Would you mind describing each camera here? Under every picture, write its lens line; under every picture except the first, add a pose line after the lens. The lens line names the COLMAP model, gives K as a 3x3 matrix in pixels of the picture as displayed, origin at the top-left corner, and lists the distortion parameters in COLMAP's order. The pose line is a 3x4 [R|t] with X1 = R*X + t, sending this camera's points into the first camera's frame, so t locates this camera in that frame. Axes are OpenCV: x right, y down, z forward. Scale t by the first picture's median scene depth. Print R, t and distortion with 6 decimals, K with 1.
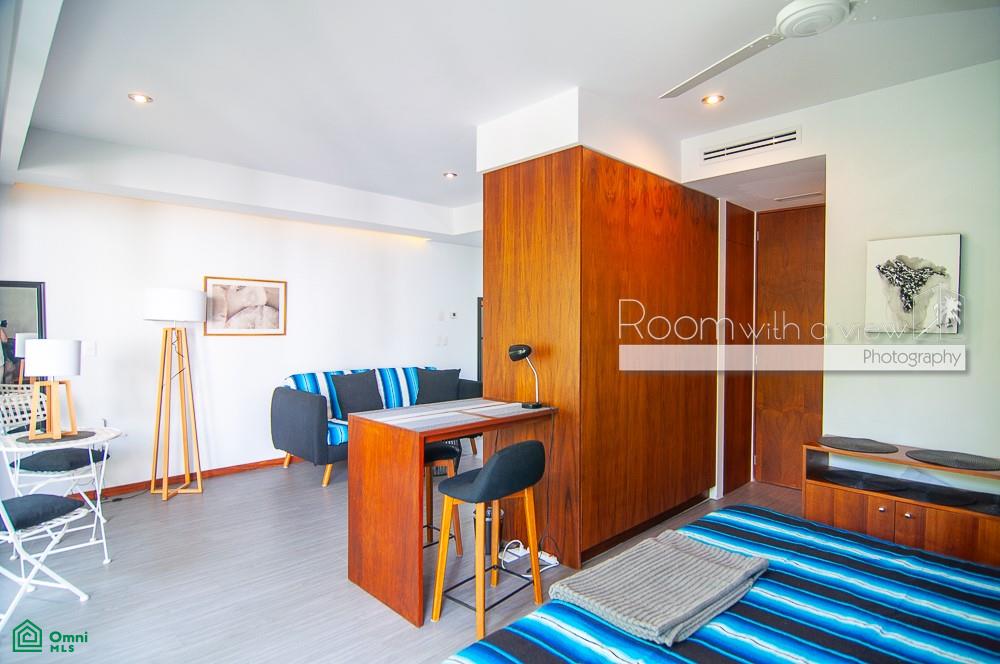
lens RADIAL K [[535.2, 0, 500.0], [0, 535.2, 332.0], [0, 0, 1]] dist [-0.025209, -0.000268]
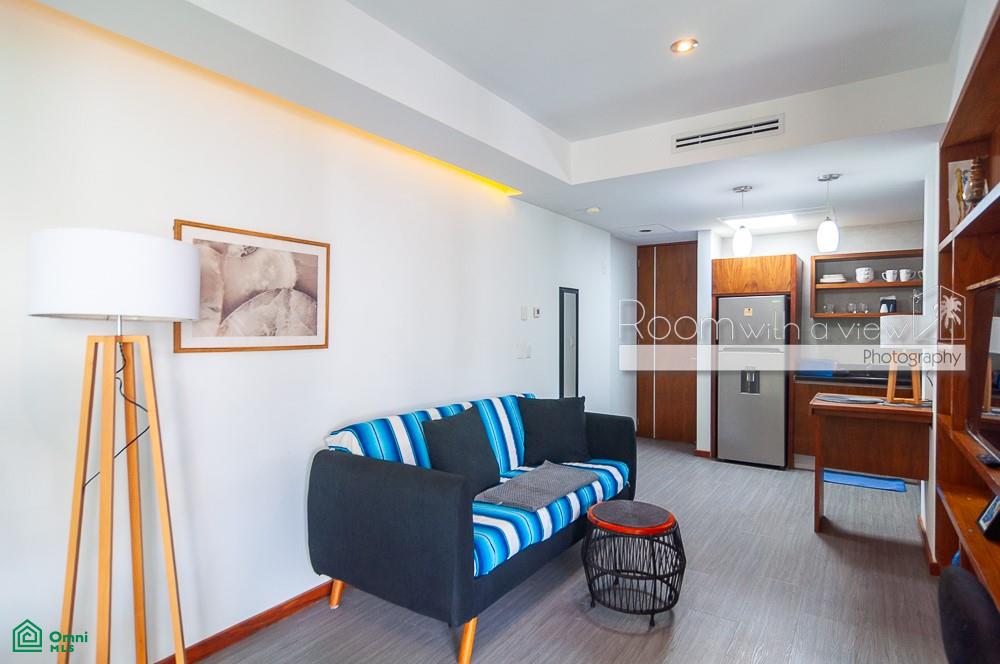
lens RADIAL K [[538.1, 0, 500.0], [0, 538.1, 332.0], [0, 0, 1]] dist [-0.002291, -0.000402]
pose [[0.975879, -0.006301, 0.218223, -0.358500], [0.006991, 0.999973, -0.002391, -0.006879], [-0.218202, 0.003858, 0.975896, 0.460047]]
